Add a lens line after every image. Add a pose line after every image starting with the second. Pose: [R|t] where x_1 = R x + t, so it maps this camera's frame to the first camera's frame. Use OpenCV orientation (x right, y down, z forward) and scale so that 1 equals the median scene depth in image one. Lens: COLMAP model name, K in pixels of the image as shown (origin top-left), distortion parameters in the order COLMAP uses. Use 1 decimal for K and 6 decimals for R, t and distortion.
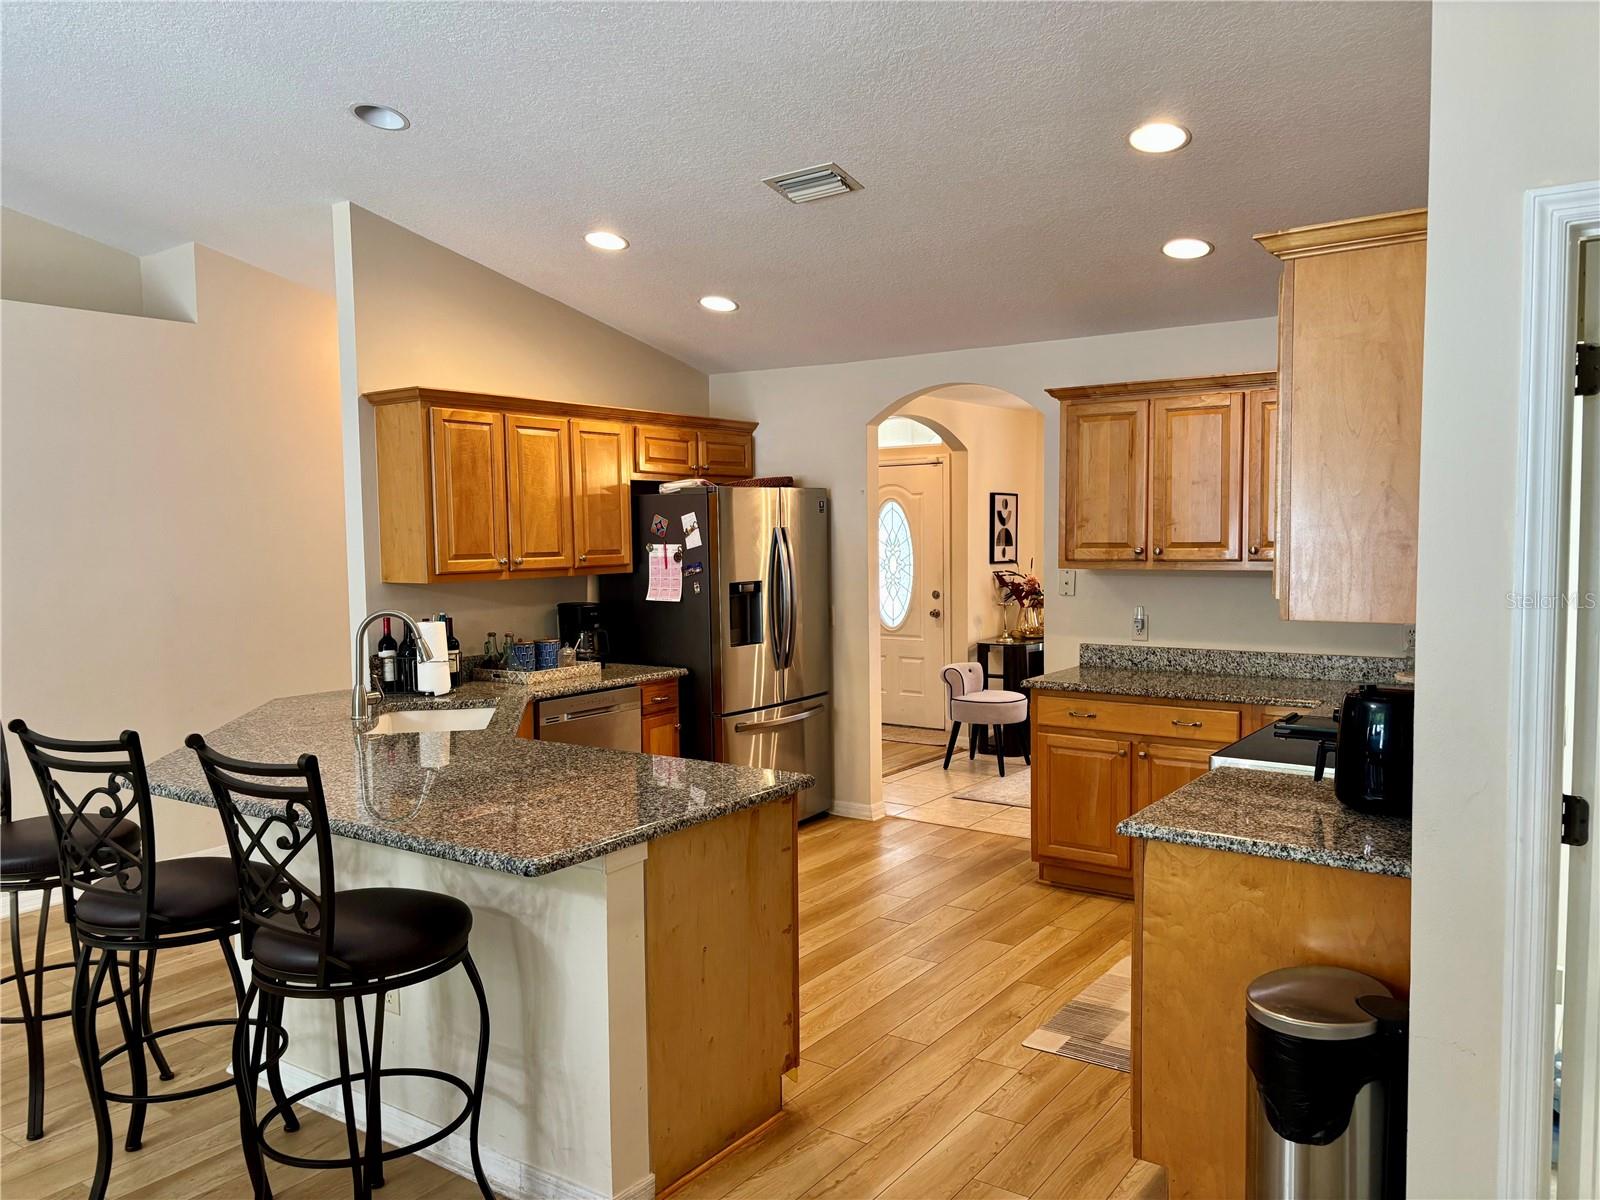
lens RADIAL K [[1205.5, 0, 785.7], [0, 1205.5, 607.5], [0, 0, 1]] dist [0.052133, -0.059493]
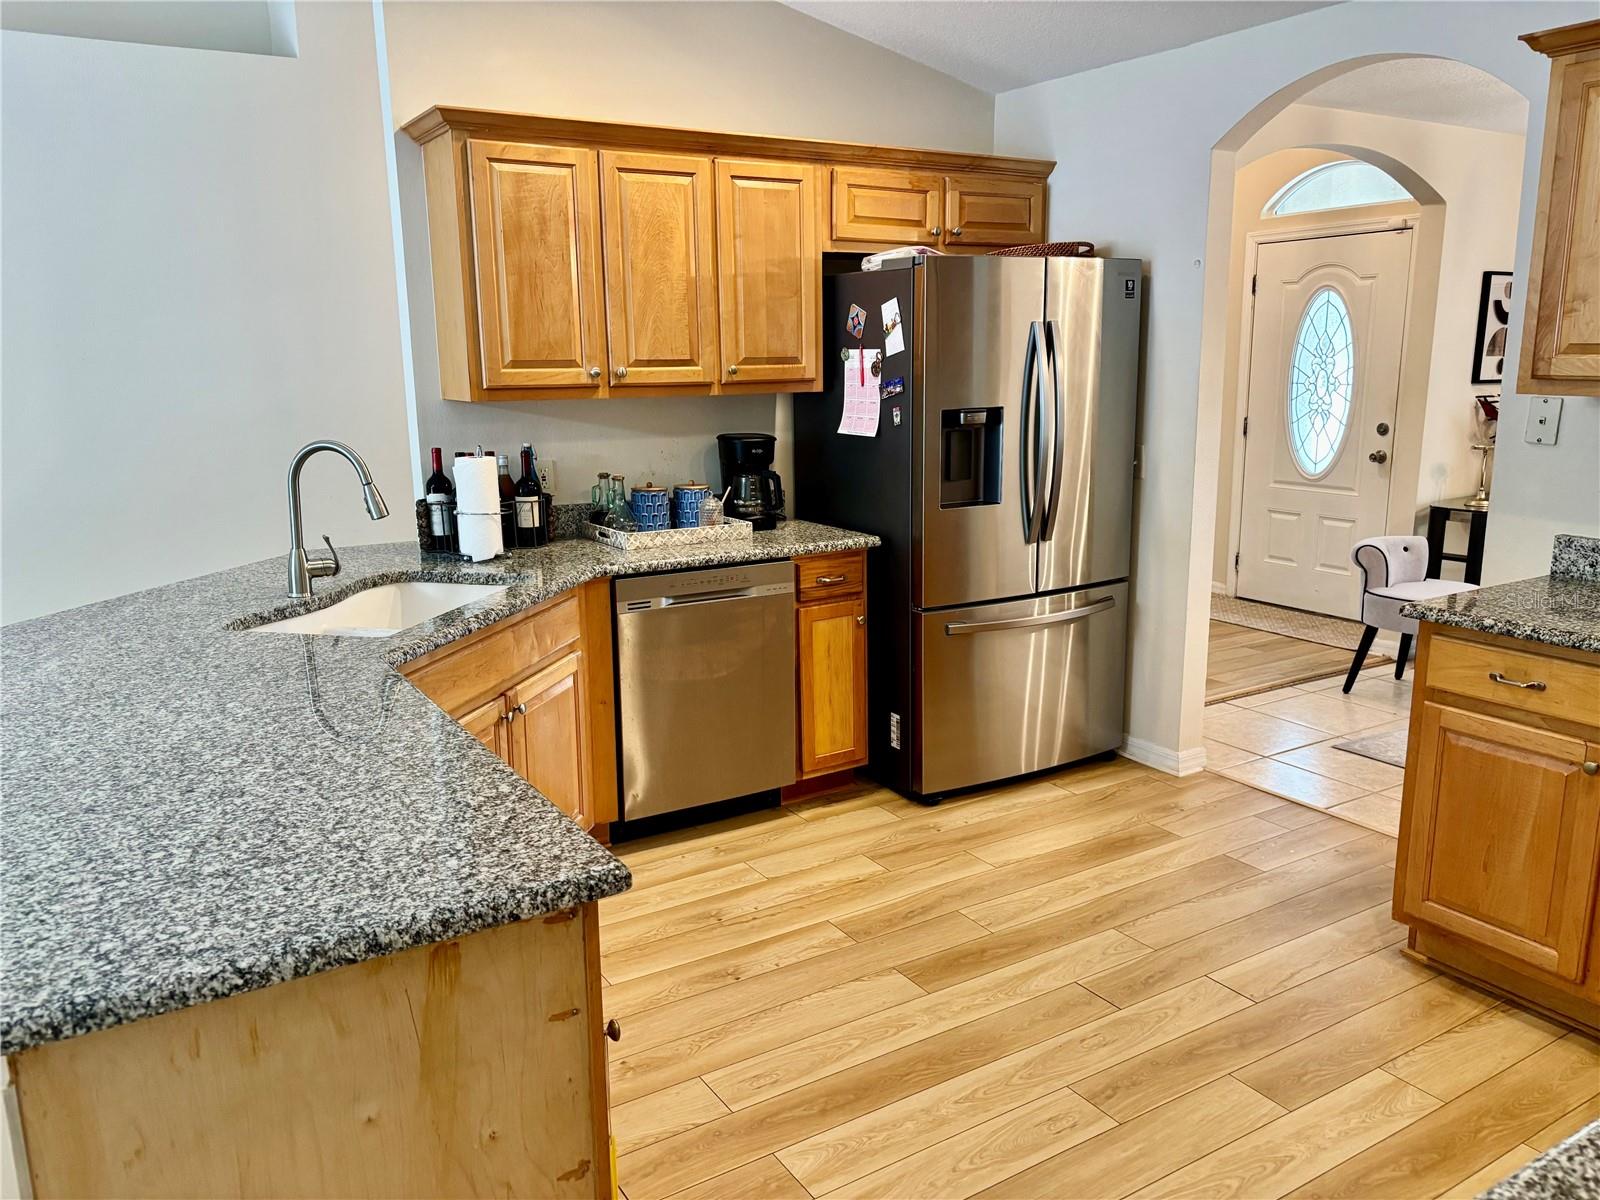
lens RADIAL K [[1205.5, 0, 807.3], [0, 1205.5, 606.4], [0, 0, 1]] dist [0.052133, -0.059493]
pose [[0.924266, 0.081887, -0.372863, 0.135958], [-0.025558, 0.987805, 0.153584, -0.013668], [0.380893, -0.132422, 0.915088, 0.356407]]
